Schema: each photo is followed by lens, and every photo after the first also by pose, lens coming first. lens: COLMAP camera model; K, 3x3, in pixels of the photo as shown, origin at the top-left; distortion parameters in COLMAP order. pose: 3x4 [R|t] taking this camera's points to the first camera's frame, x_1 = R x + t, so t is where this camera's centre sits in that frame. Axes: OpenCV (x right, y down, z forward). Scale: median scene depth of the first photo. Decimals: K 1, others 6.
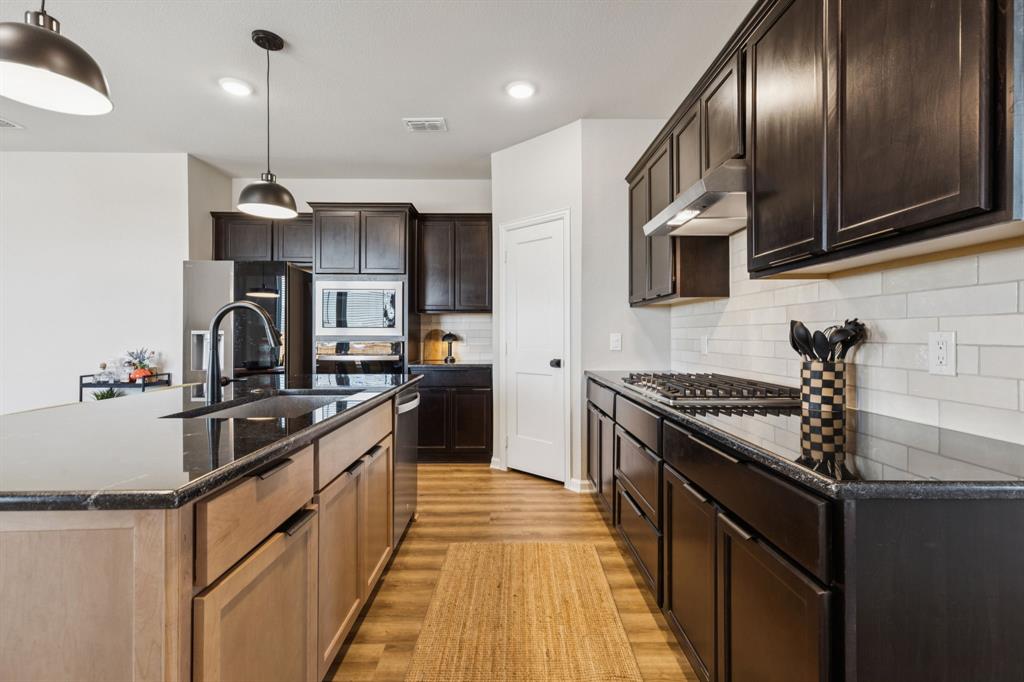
lens RADIAL K [[465.0, 0, 512.5], [0, 465.0, 335.0], [0, 0, 1]] dist [0.002456, -0.002460]
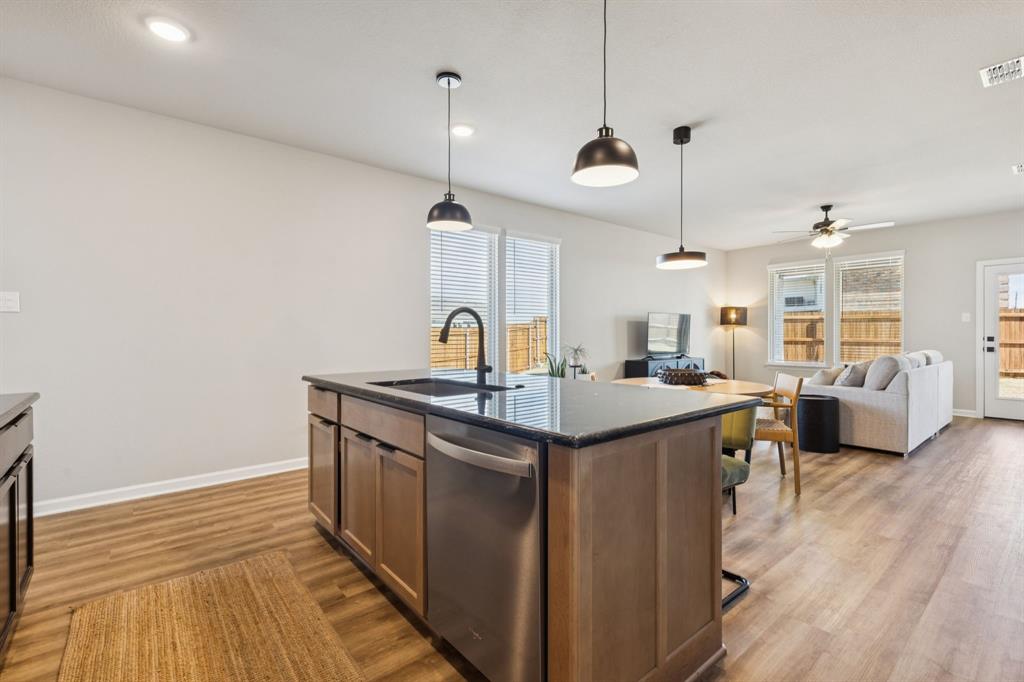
lens RADIAL K [[465.0, 0, 512.1], [0, 465.0, 337.3], [0, 0, 1]] dist [0.002456, -0.002460]
pose [[-0.777902, 0.001537, -0.628384, 0.120015], [-0.000808, 0.999994, 0.003447, 0.008769], [0.628386, 0.003189, -0.777895, 1.895418]]
